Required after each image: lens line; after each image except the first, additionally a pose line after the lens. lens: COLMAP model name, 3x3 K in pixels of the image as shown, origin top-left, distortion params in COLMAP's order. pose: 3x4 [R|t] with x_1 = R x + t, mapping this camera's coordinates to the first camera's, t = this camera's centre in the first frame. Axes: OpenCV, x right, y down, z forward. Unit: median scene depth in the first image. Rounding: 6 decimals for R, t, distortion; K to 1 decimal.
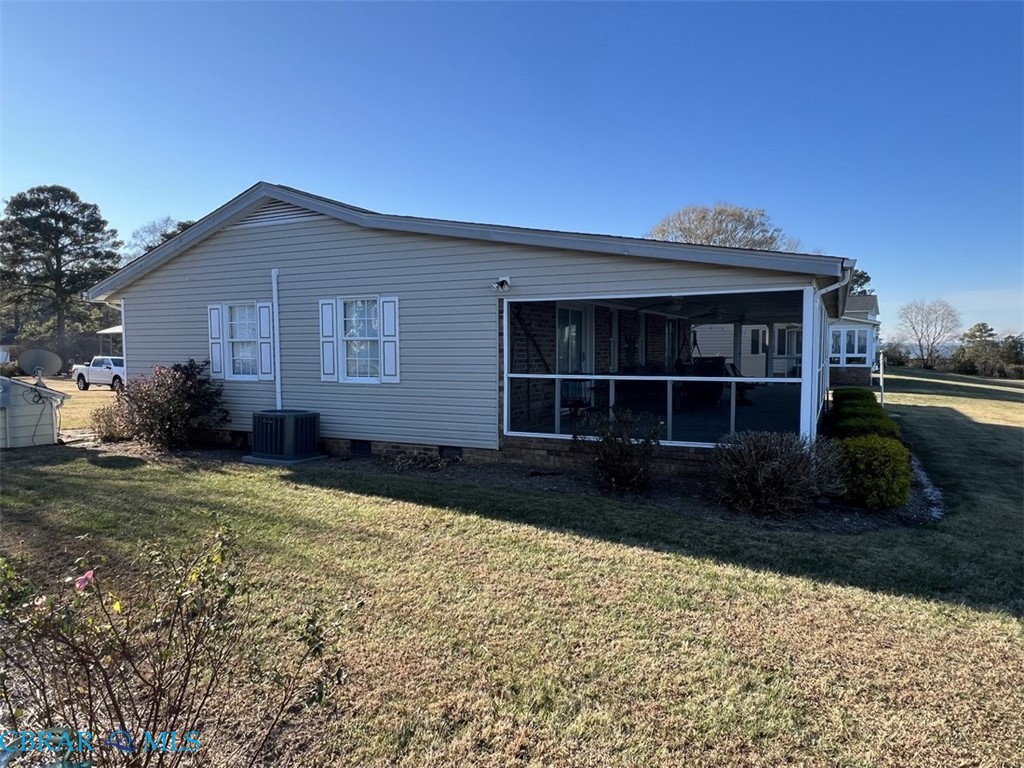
lens RADIAL K [[669.2, 0, 512.1], [0, 669.2, 384.3], [0, 0, 1]] dist [0.005570, -0.003472]
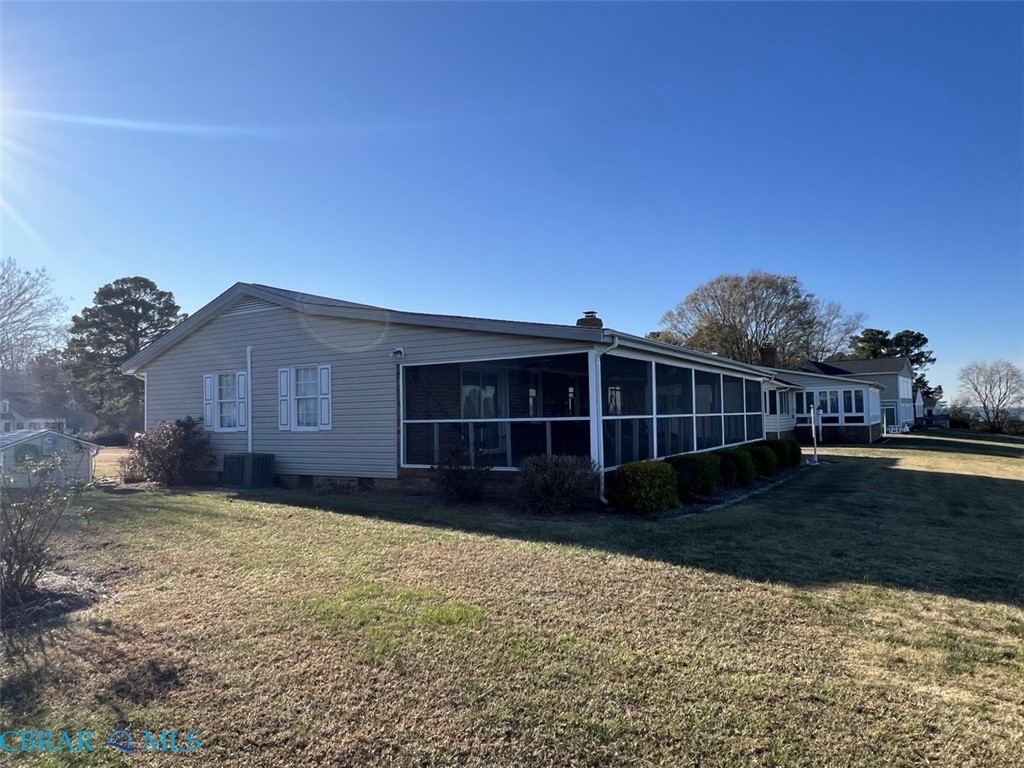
lens RADIAL K [[669.2, 0, 512.7], [0, 669.2, 384.2], [0, 0, 1]] dist [0.005570, -0.003472]
pose [[0.995934, -0.019291, -0.087999, 0.256204], [0.009985, 0.994423, -0.104993, 0.042690], [0.089533, 0.103687, 0.990572, -0.234734]]
